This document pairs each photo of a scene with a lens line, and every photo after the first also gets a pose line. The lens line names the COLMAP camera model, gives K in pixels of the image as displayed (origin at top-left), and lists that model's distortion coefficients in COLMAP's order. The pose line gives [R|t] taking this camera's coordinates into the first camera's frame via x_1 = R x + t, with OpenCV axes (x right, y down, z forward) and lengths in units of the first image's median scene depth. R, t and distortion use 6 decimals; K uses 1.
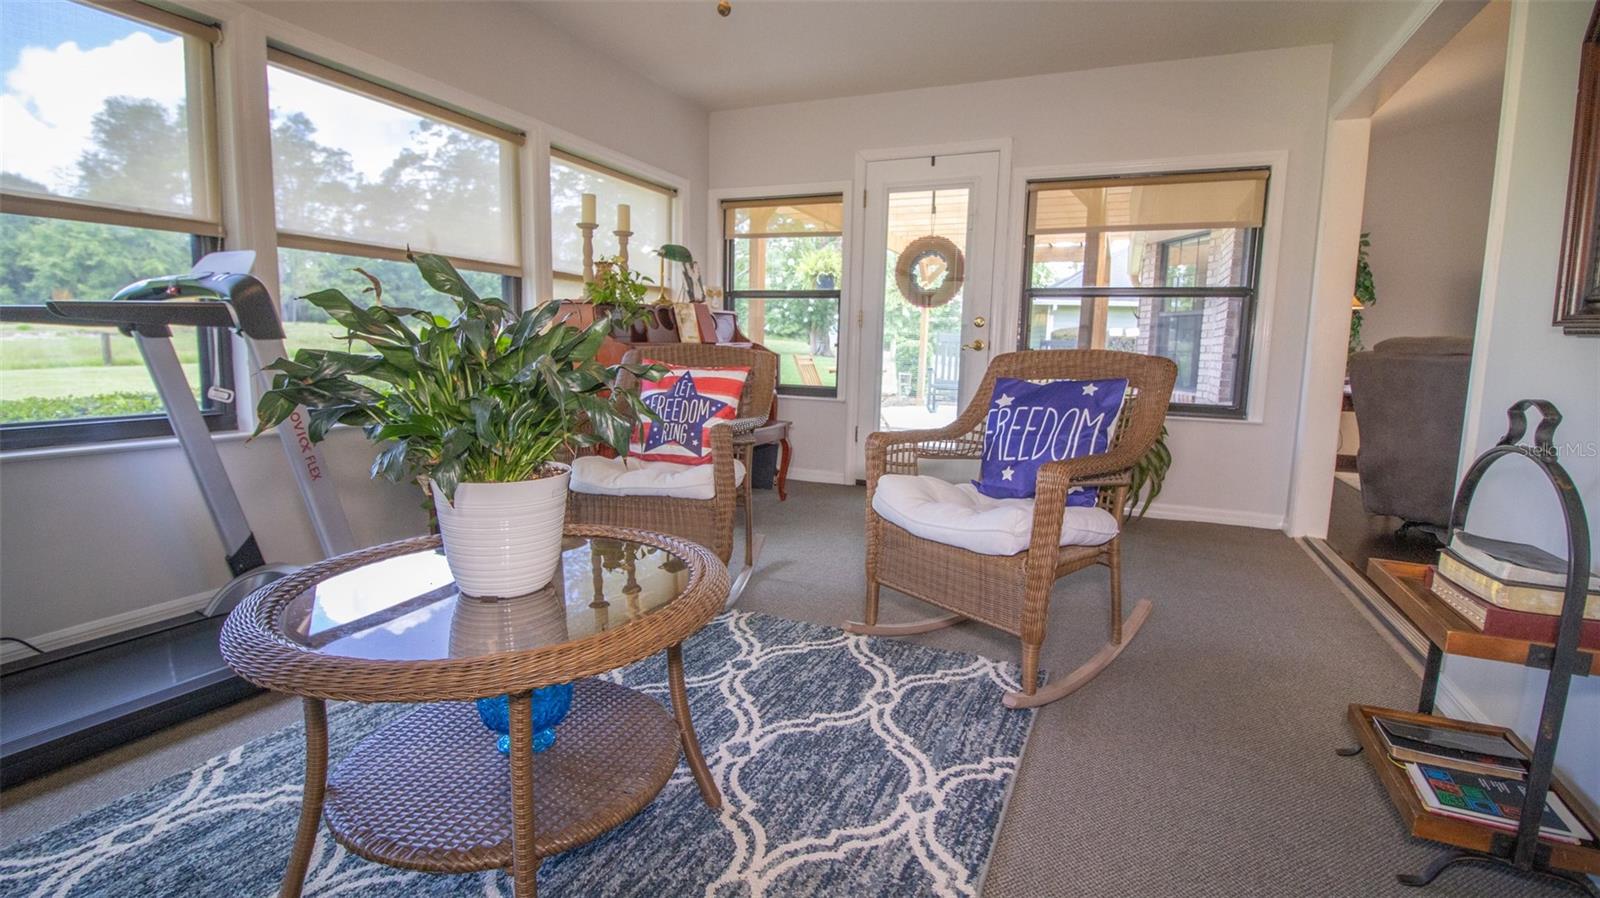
lens RADIAL K [[737.2, 0, 798.5], [0, 737.2, 435.6], [0, 0, 1]] dist [0.000523, -0.015069]
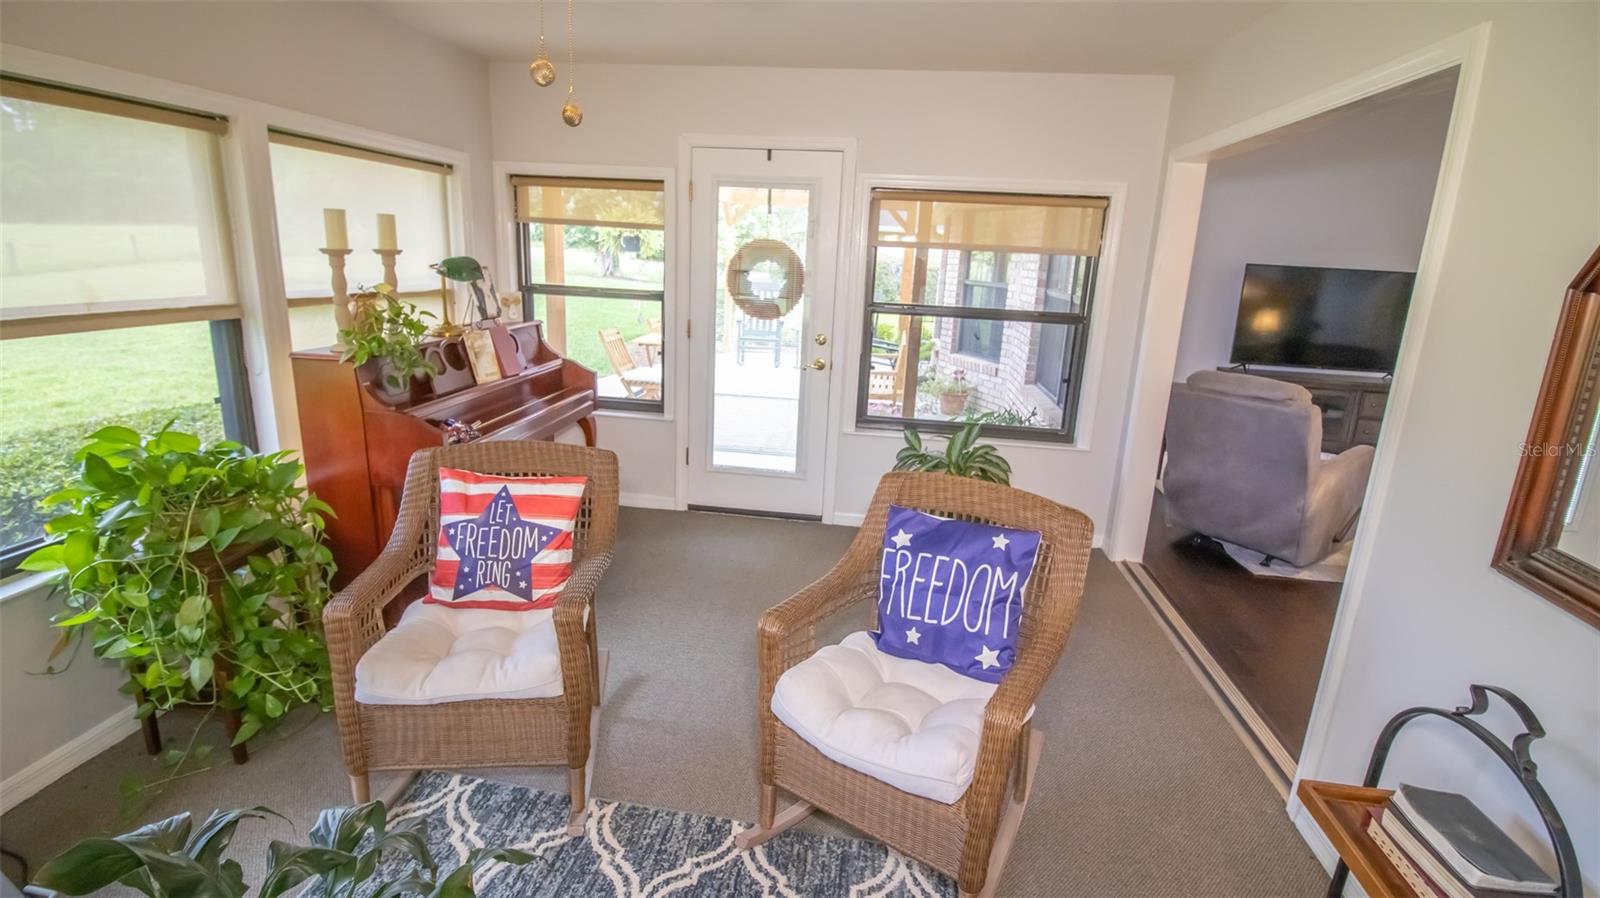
lens RADIAL K [[737.2, 0, 798.5], [0, 737.2, 435.6], [0, 0, 1]] dist [0.000523, -0.015069]
pose [[0.960402, -0.046664, 0.274683, -0.048051], [0.011569, 0.991704, 0.128024, -0.180789], [-0.278378, -0.119777, 0.952974, 0.133644]]
